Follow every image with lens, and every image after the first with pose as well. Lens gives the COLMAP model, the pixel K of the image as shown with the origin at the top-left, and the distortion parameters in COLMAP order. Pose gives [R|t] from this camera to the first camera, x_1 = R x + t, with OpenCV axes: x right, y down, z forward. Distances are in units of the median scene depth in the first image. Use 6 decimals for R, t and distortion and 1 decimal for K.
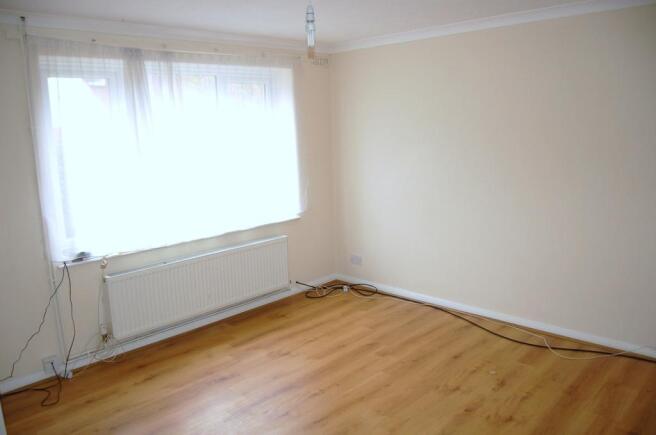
lens RADIAL K [[514.6, 0, 327.5], [0, 514.6, 230.3], [0, 0, 1]] dist [-0.093620, 0.034377]
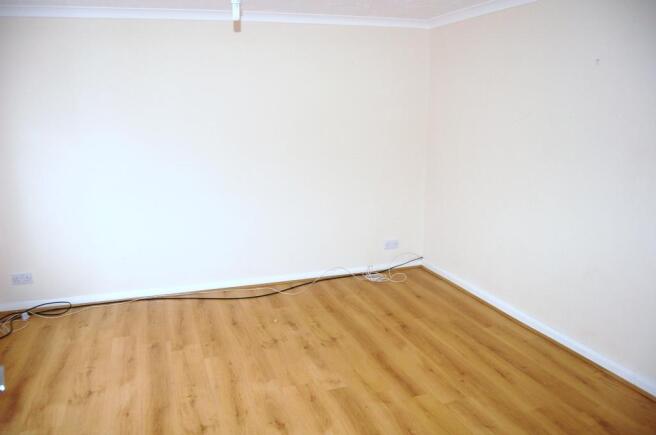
lens RADIAL K [[514.6, 0, 327.5], [0, 514.6, 230.3], [0, 0, 1]] dist [-0.093620, 0.034377]
pose [[0.455476, -0.175226, 0.872833, -0.528676], [0.177290, 0.978653, 0.103954, -0.018430], [-0.872416, 0.107397, 0.476819, 0.279021]]
